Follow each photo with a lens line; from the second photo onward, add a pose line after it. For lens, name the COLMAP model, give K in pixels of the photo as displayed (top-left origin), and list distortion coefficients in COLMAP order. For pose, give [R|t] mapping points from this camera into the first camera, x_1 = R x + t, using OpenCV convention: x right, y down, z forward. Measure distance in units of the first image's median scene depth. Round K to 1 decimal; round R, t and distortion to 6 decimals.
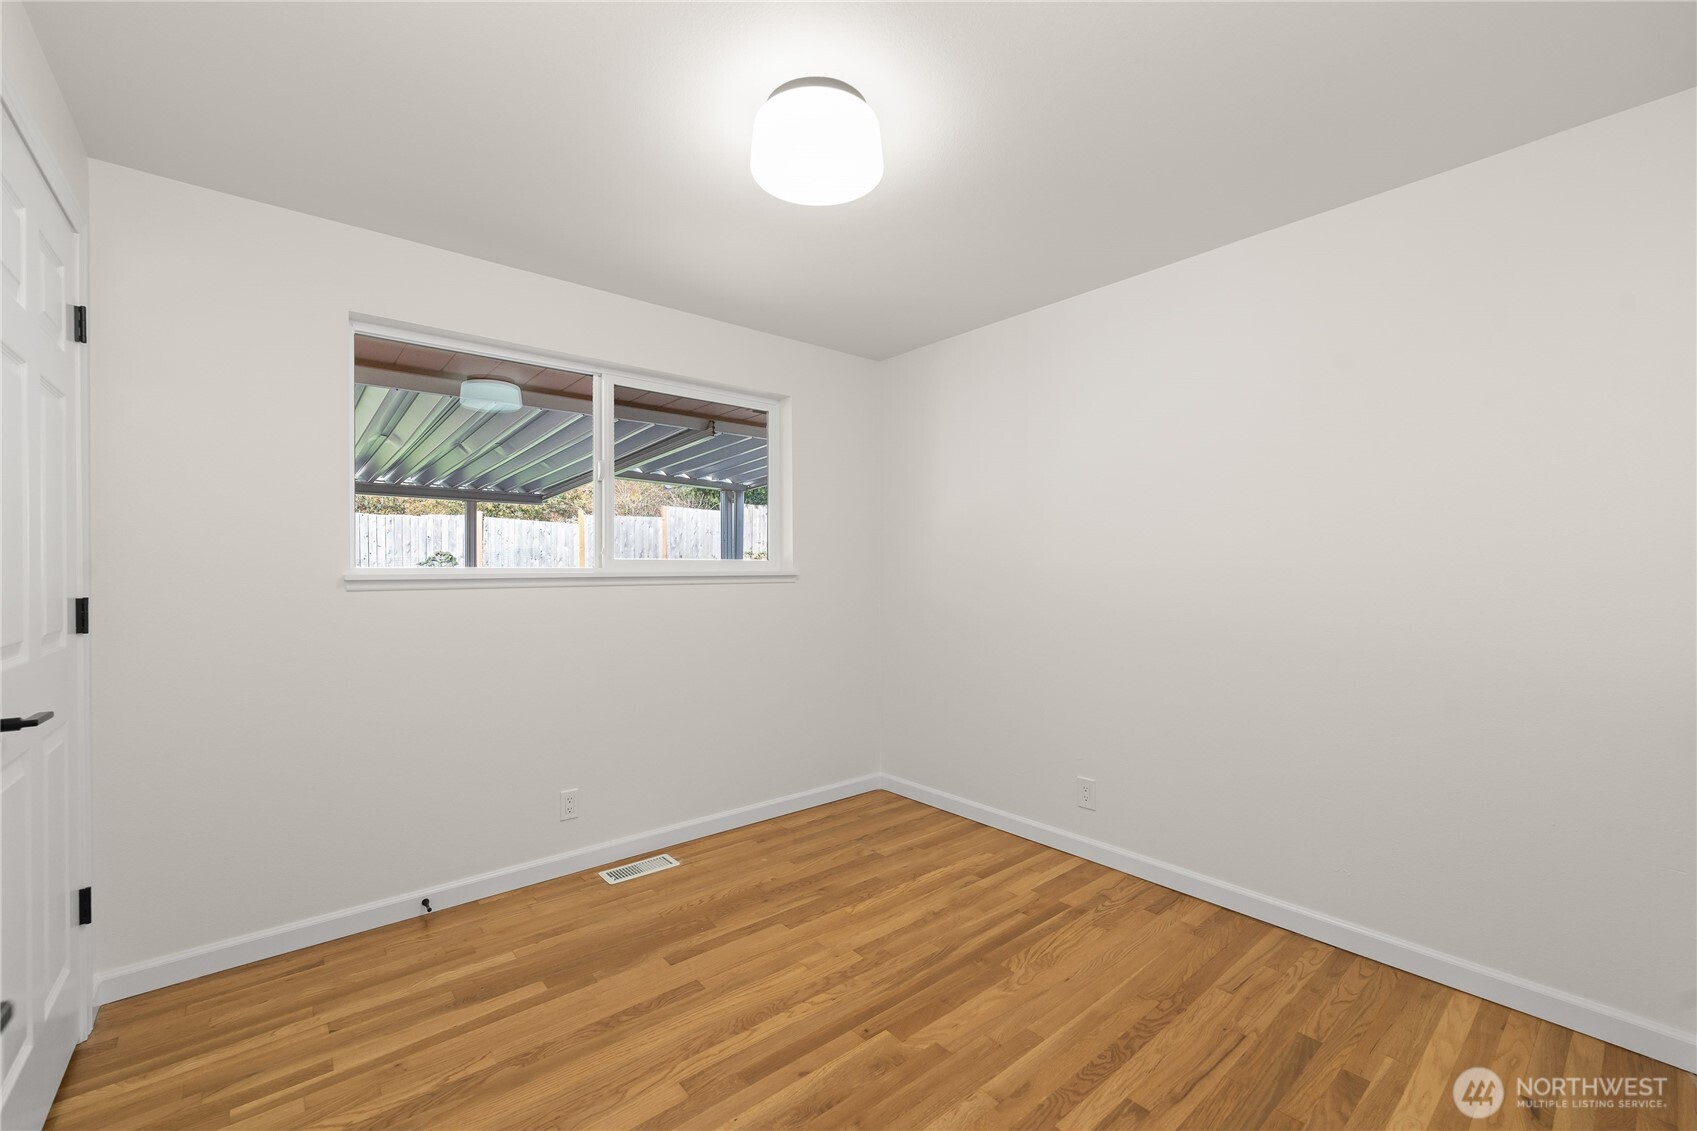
lens RADIAL K [[682.5, 0, 840.3], [0, 682.5, 573.6], [0, 0, 1]] dist [-0.000002, 0.000050]
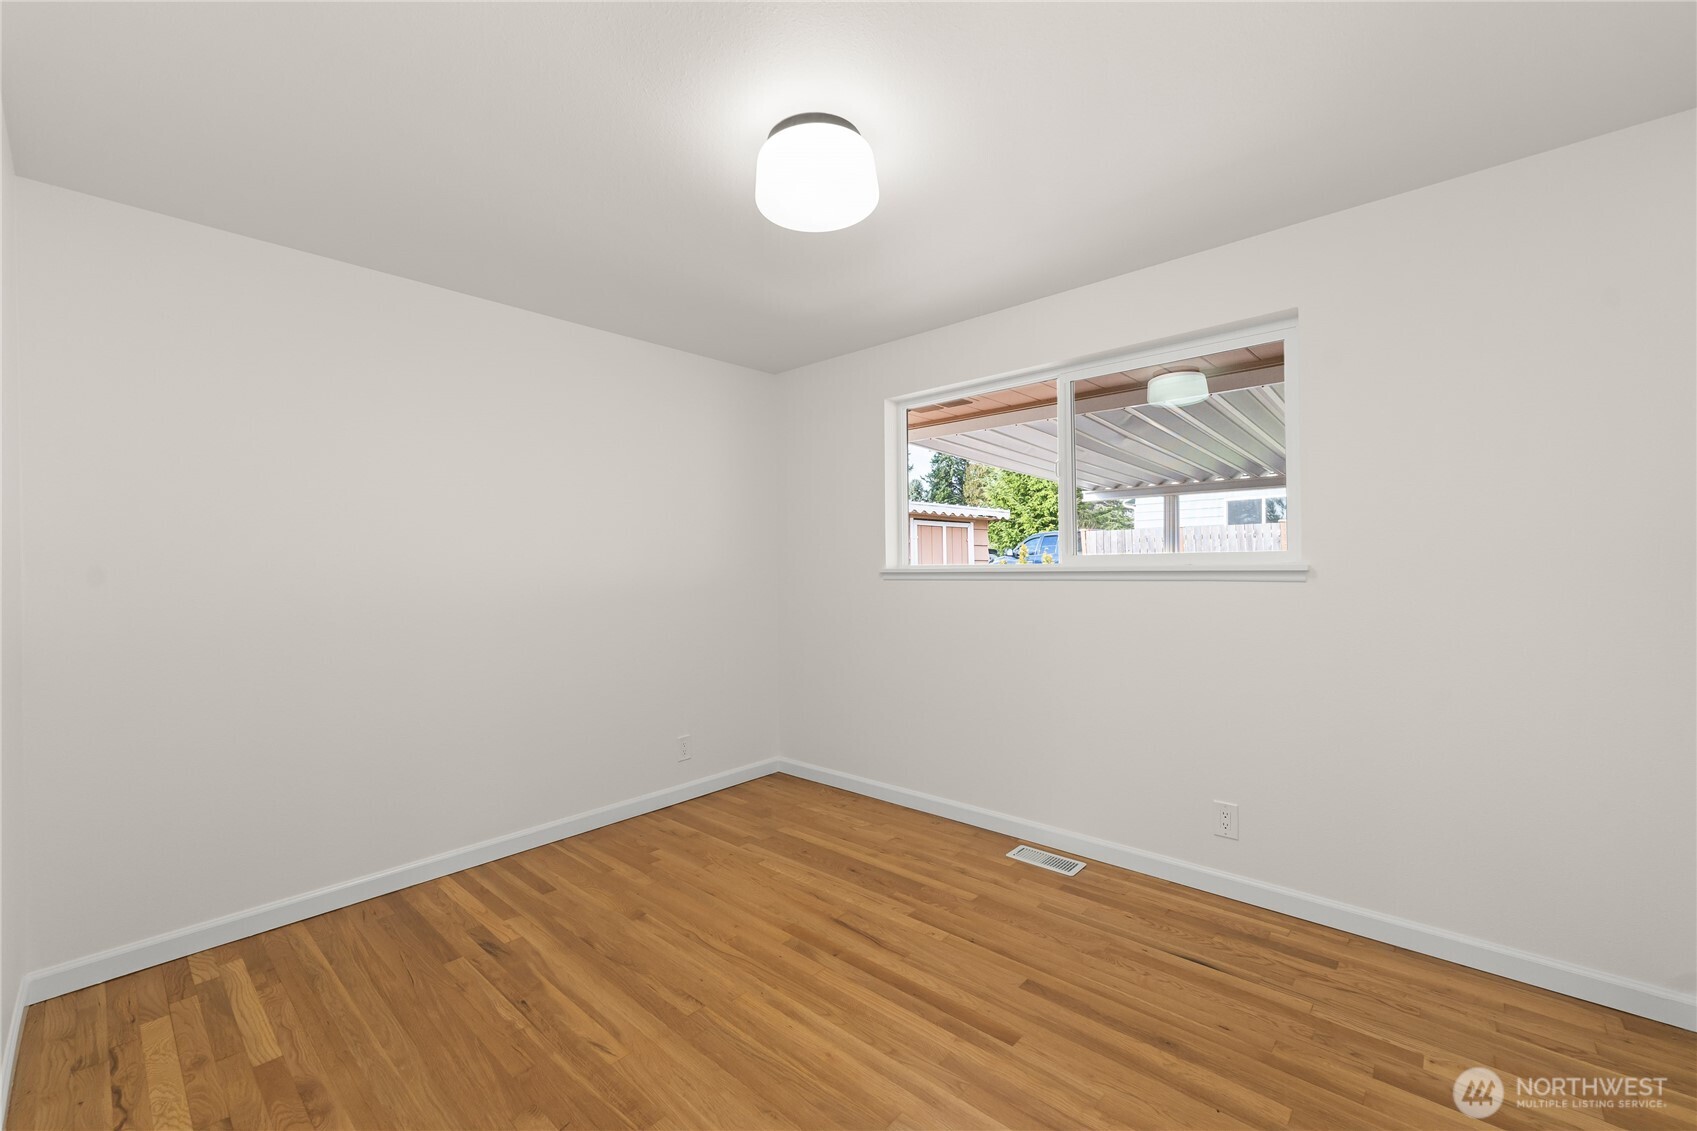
lens RADIAL K [[682.5, 0, 840.2], [0, 682.5, 565.9], [0, 0, 1]] dist [-0.000002, 0.000050]
pose [[0.156476, -0.002922, -0.987677, 0.544380], [0.005915, 0.999980, -0.002021, -0.002504], [0.987664, -0.005526, 0.156490, 0.450218]]
